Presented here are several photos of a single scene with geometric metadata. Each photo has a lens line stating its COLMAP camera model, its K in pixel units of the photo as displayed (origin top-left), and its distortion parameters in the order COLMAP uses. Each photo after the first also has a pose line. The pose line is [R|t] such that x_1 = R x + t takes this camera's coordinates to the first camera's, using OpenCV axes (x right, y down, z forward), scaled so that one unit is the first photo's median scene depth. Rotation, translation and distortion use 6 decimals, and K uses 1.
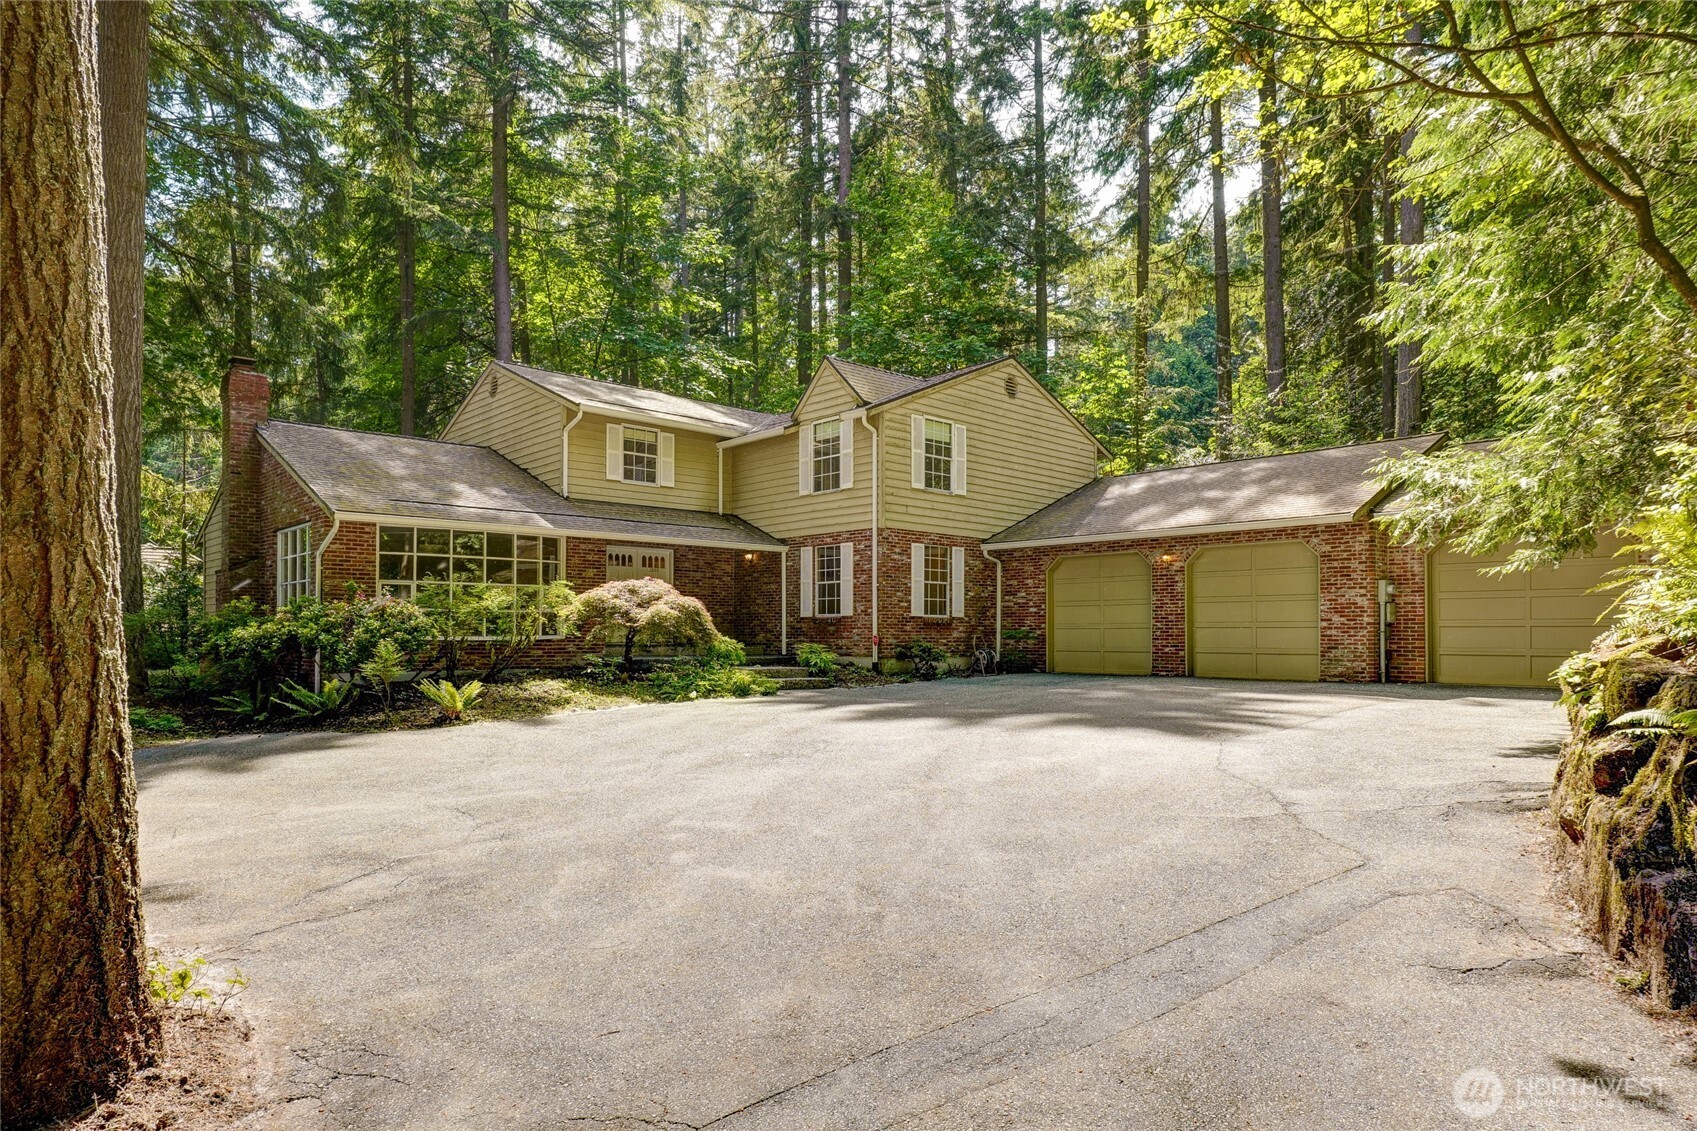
lens RADIAL K [[993.1, 0, 841.9], [0, 993.1, 602.4], [0, 0, 1]] dist [-0.005320, -0.000369]
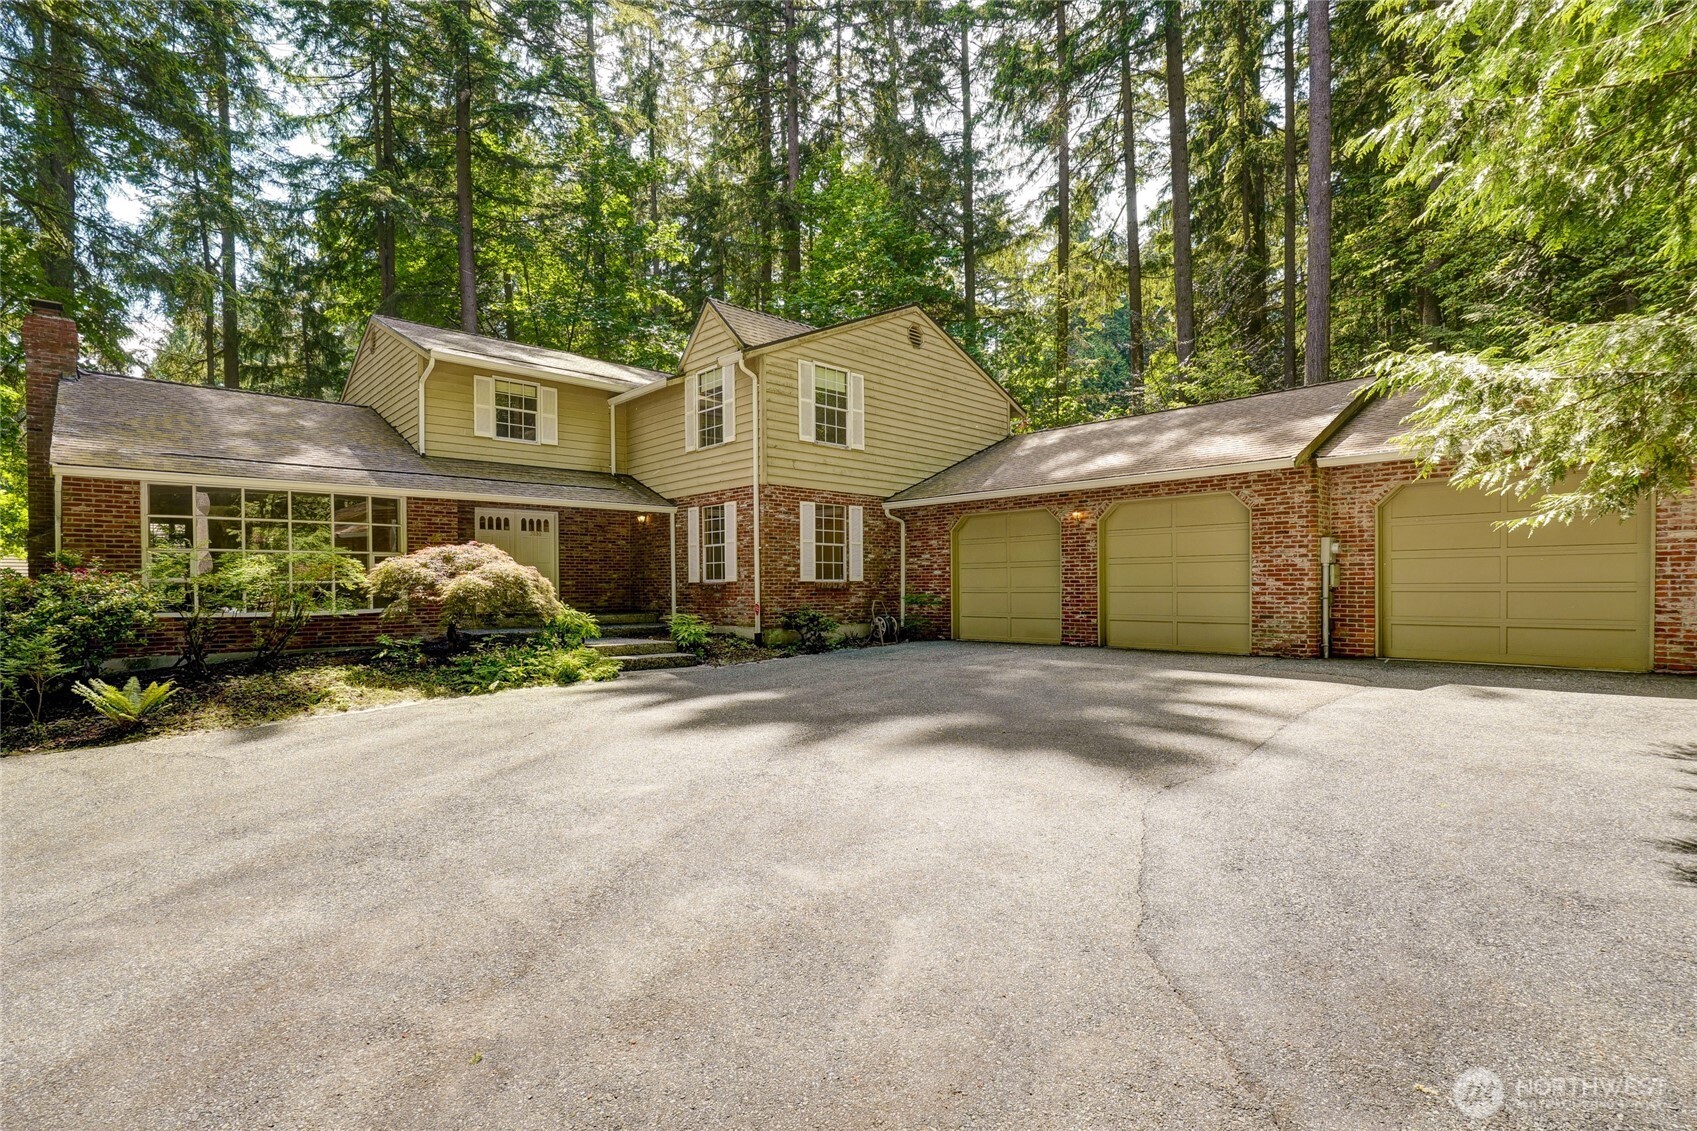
lens RADIAL K [[784.0, 0, 849.6], [0, 784.0, 579.4], [0, 0, 1]] dist [-0.022039, 0.004723]
pose [[0.999814, -0.009799, 0.016589, 0.099246], [0.009375, 0.999633, 0.025423, -0.005743], [-0.016832, -0.025263, 0.999539, 0.267986]]
